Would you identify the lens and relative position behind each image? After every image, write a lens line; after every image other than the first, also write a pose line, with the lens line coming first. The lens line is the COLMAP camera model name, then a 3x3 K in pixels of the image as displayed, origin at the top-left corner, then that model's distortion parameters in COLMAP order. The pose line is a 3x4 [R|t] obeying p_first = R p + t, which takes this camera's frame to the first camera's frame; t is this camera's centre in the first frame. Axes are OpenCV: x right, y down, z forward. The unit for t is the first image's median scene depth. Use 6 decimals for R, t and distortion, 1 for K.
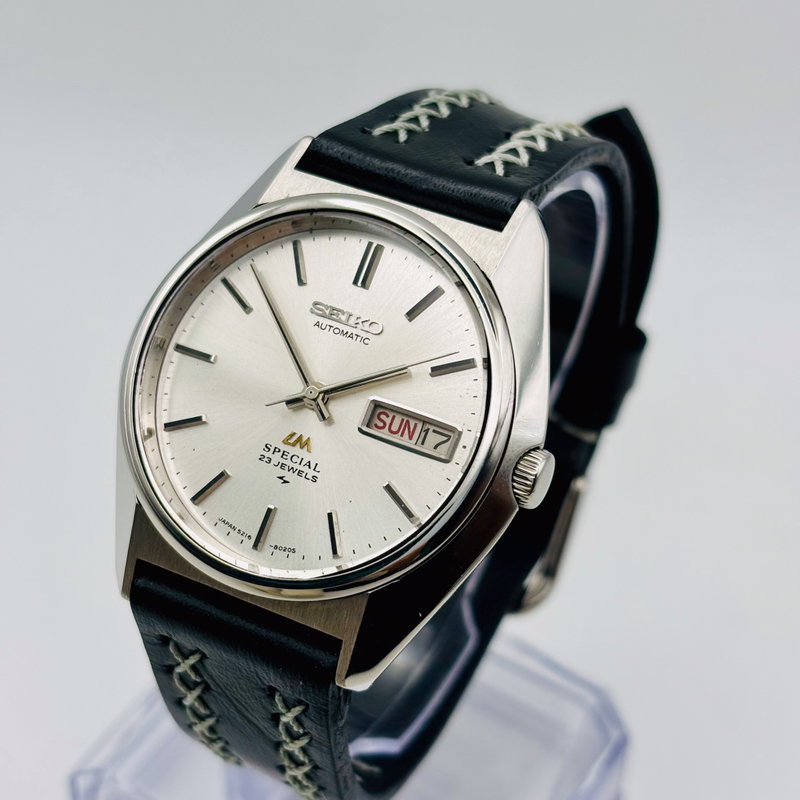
lens RADIAL K [[1686.0, 0, 397.9], [0, 1686.0, 397.1], [0, 0, 1]] dist [0.189816, 0.000000]
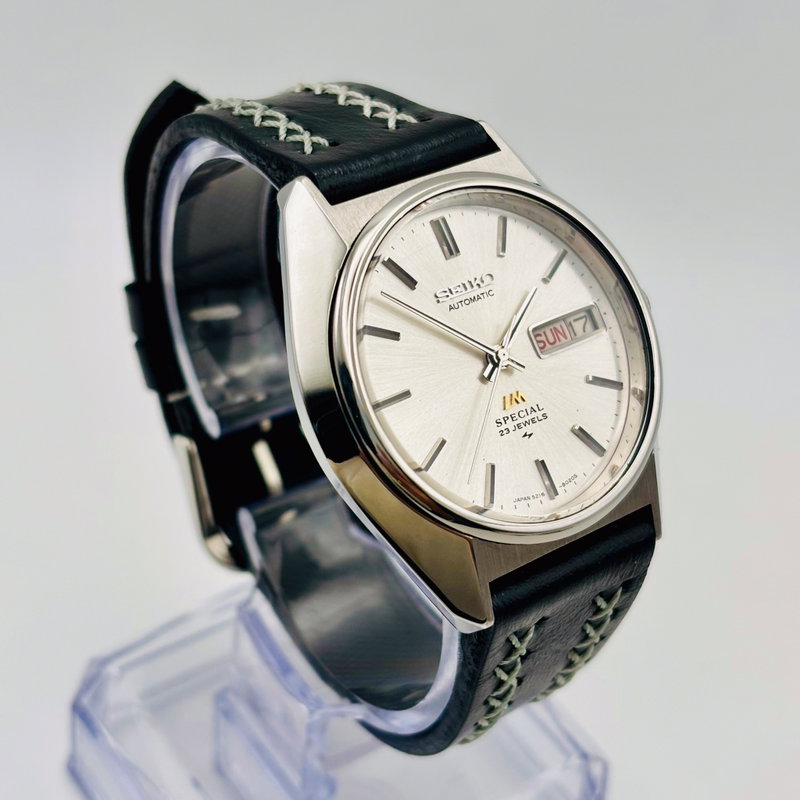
lens RADIAL K [[1686.0, 0, 390.3], [0, 1686.0, 383.0], [0, 0, 1]] dist [0.189816, 0.000000]
pose [[0.449363, -0.549535, 0.704333, -0.852832], [0.516492, 0.803106, 0.297079, -0.345819], [-0.728909, 0.230286, 0.644716, 0.353777]]
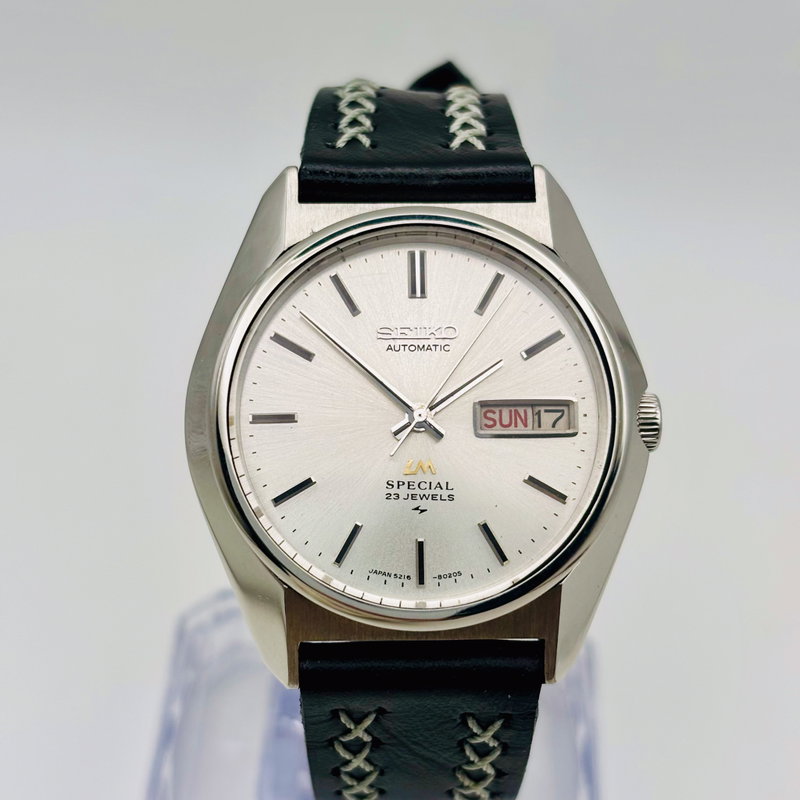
lens RADIAL K [[1686.0, 0, 371.5], [0, 1686.0, 397.2], [0, 0, 1]] dist [0.189816, 0.000000]
pose [[0.880420, -0.323566, 0.346649, -0.406489], [0.313655, 0.945631, 0.086039, -0.104151], [-0.355641, 0.032978, 0.934041, 0.100208]]
